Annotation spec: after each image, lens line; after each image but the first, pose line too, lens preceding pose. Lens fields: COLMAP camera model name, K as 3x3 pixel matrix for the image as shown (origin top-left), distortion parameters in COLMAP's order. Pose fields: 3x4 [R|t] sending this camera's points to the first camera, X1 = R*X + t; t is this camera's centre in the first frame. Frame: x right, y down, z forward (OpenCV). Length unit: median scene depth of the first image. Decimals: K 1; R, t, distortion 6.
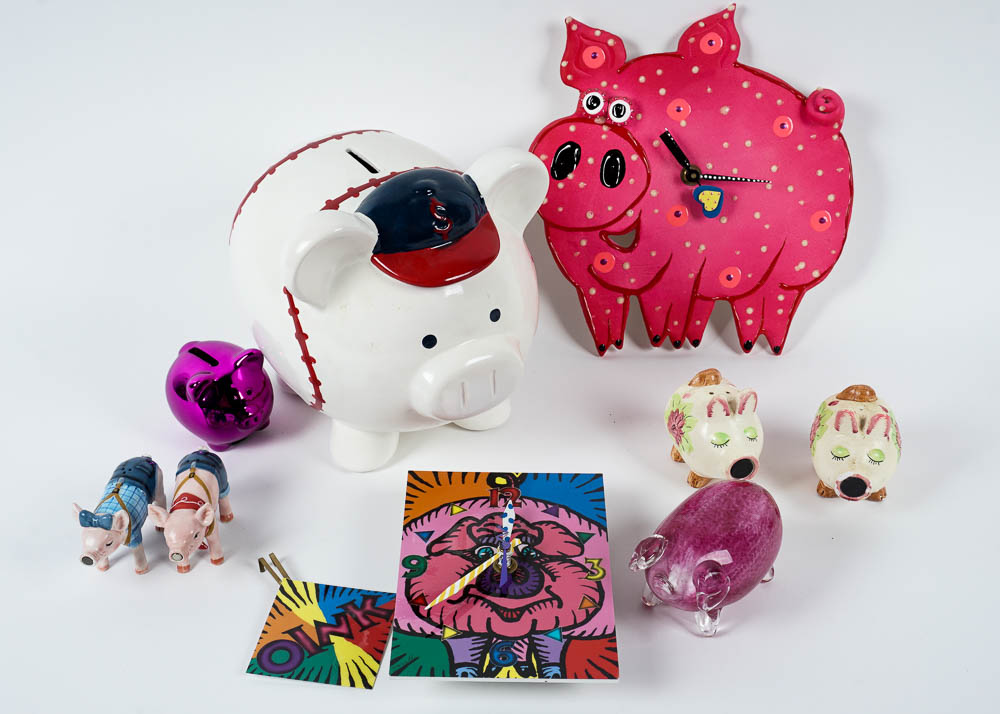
lens RADIAL K [[1336.8, 0, 503.1], [0, 1336.8, 361.5], [0, 0, 1]] dist [-0.036751, 0.000000]
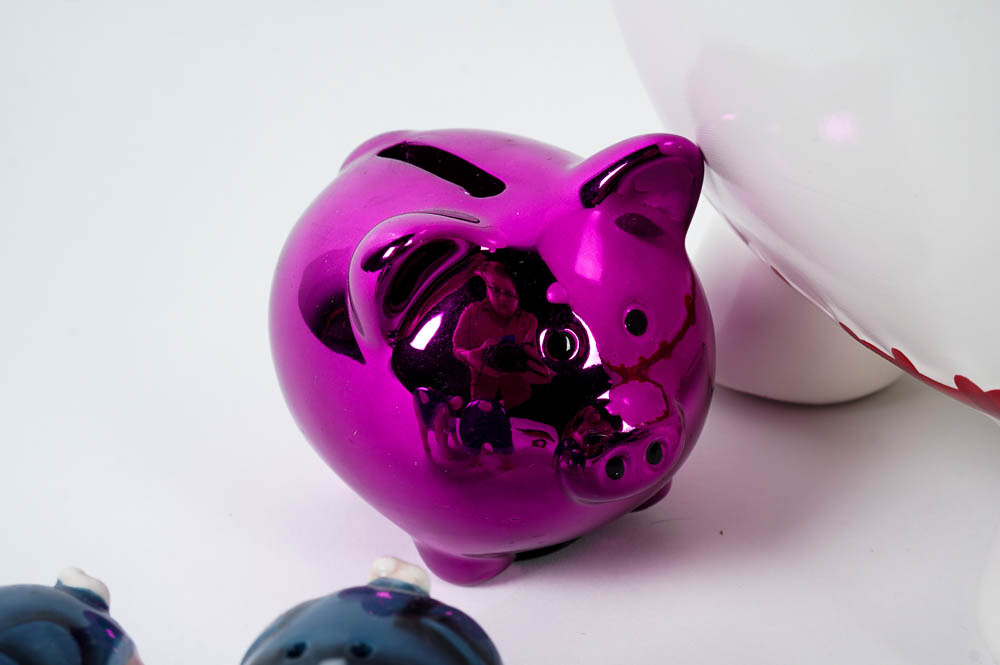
lens RADIAL K [[1299.2, 0, 496.9], [0, 1299.2, 329.3], [0, 0, 1]] dist [-0.008927, 0.000000]
pose [[0.984090, 0.077273, -0.159987, -0.173828], [-0.092836, 0.991404, -0.092197, 0.043854], [0.151487, 0.105583, 0.982804, 0.771131]]
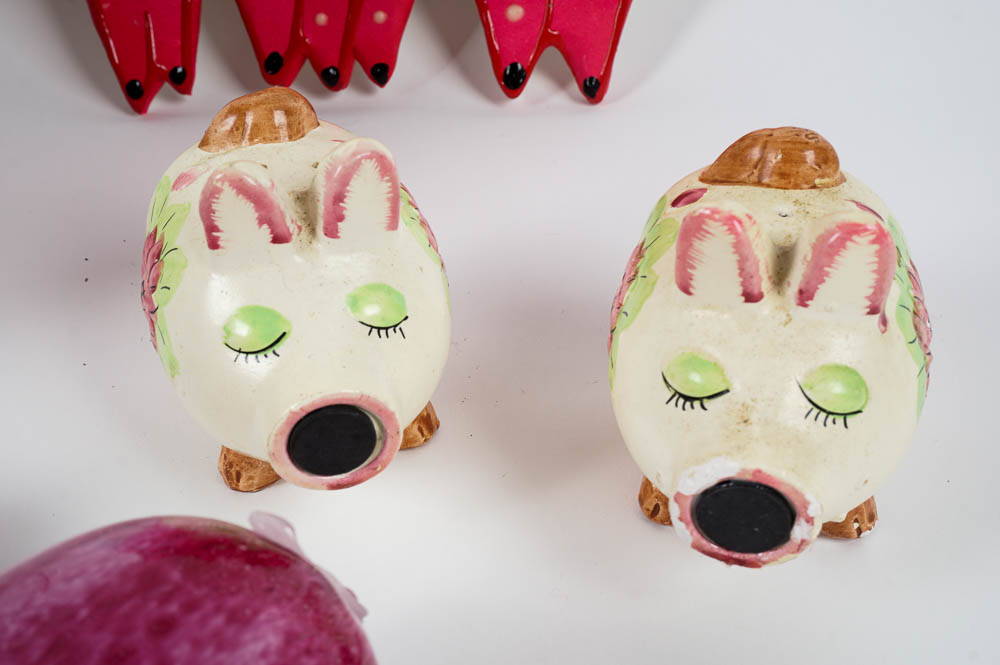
lens RADIAL K [[1299.2, 0, 500.7], [0, 1299.2, 326.6], [0, 0, 1]] dist [-0.008927, 0.000000]
pose [[0.999901, -0.010336, -0.009499, 0.198474], [0.010920, 0.997910, 0.063688, 0.038168], [0.008821, -0.063785, 0.997925, 0.683692]]
